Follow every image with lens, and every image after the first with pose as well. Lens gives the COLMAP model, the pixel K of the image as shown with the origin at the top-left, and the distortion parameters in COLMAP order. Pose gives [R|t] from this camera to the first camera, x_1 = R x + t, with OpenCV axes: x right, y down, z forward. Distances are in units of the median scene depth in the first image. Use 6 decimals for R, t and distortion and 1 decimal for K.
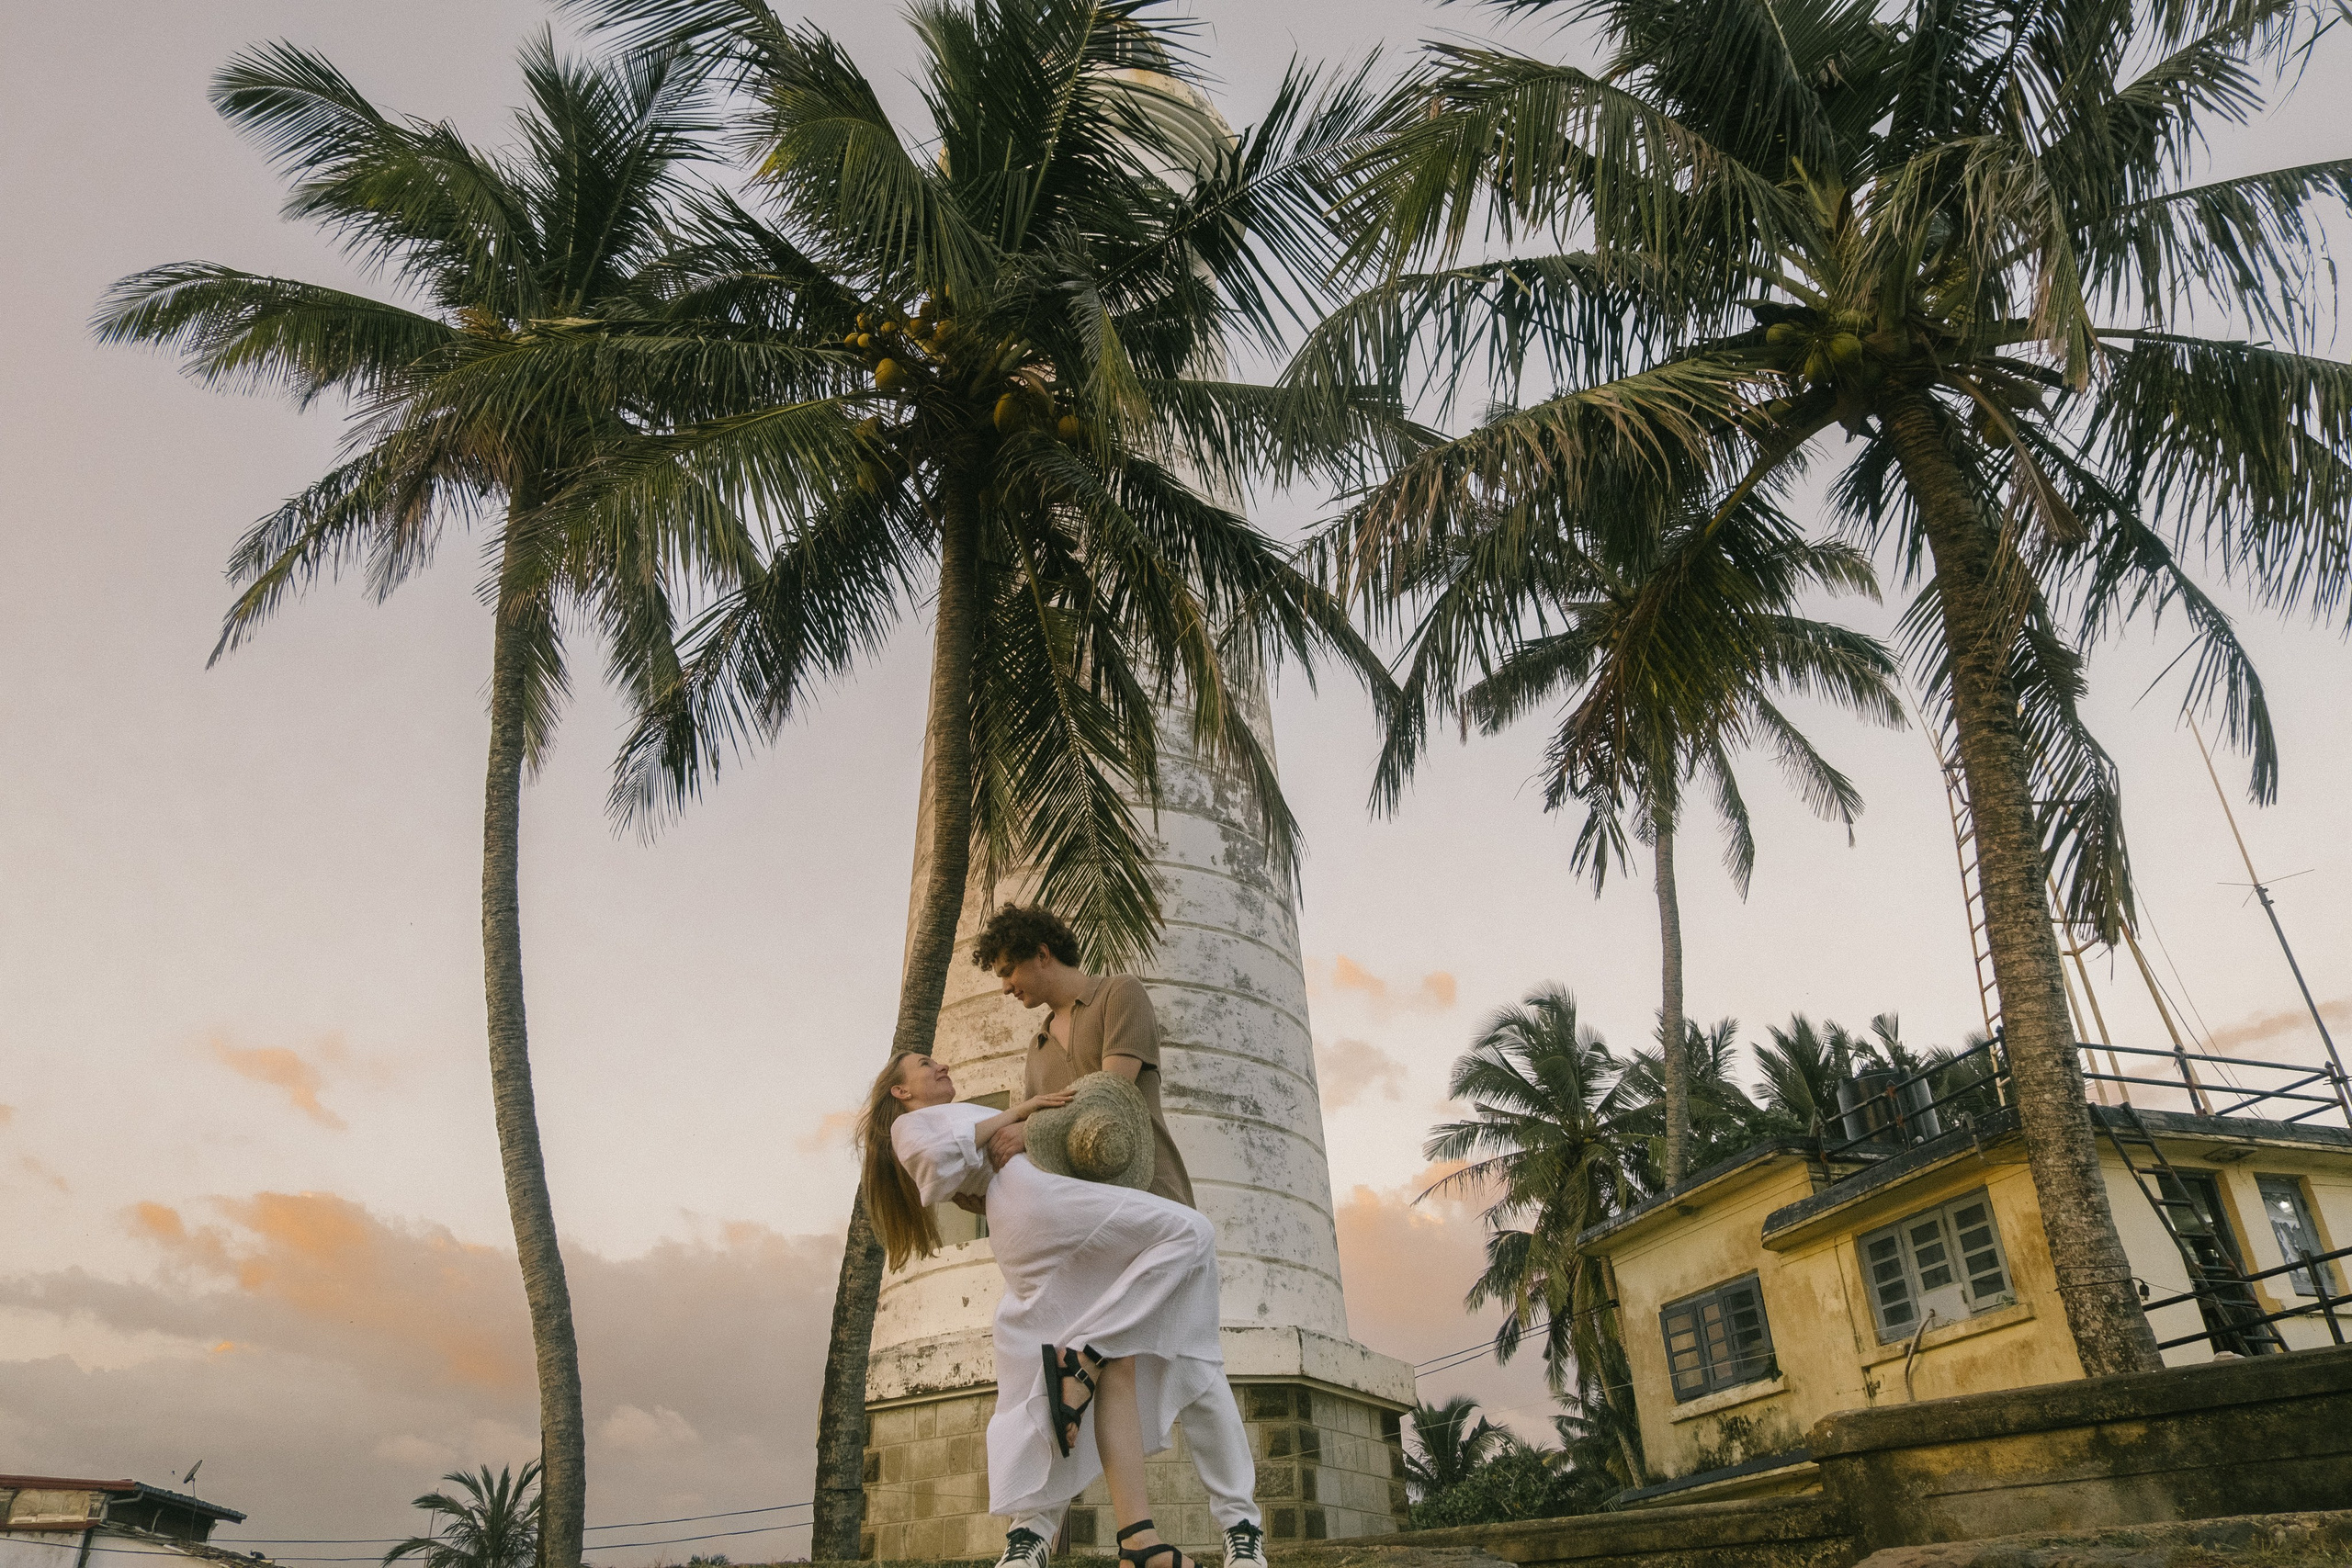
lens RADIAL K [[1745.7, 0, 1176.0], [0, 1745.7, 784.0], [0, 0, 1]] dist [-0.018495, 0.001966]
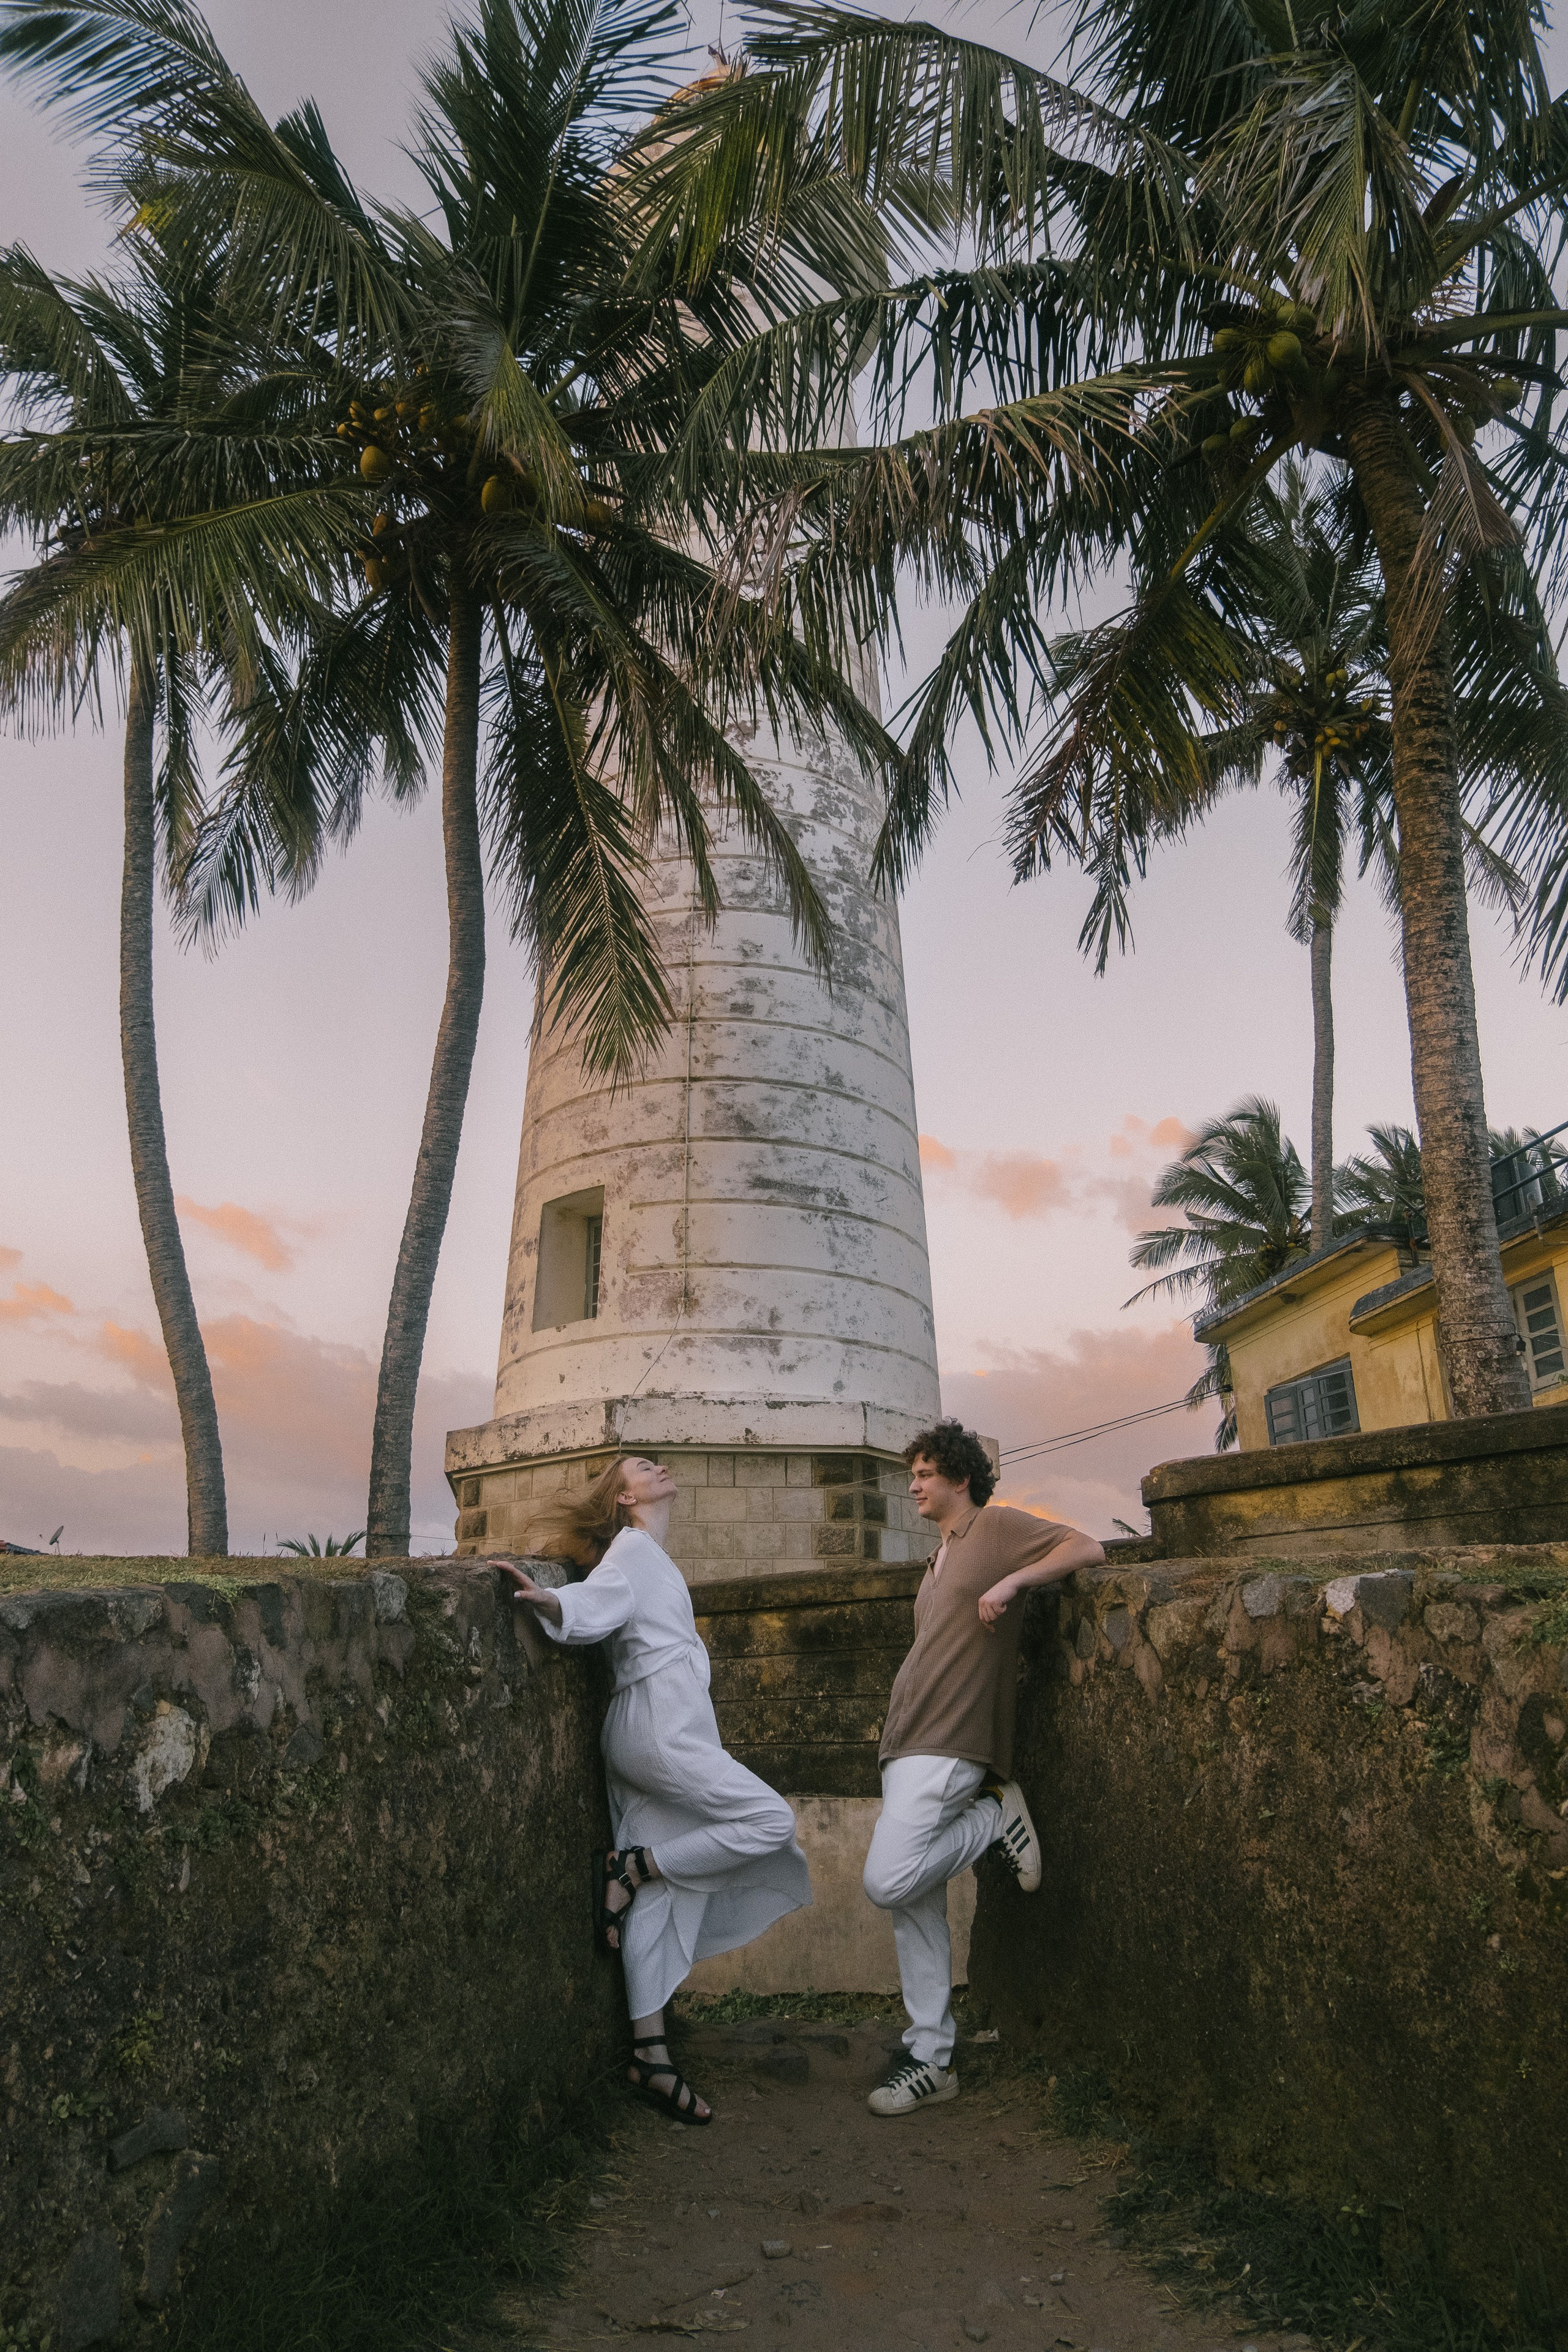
lens RADIAL K [[1662.5, 0, 783.2], [0, 1662.5, 1208.6], [0, 0, 1]] dist [-0.067937, 0.075565]
pose [[0.993274, -0.008603, -0.115470, 0.136829], [0.028129, 0.985292, 0.168550, 0.026054], [0.112321, -0.170664, 0.978906, 0.032814]]
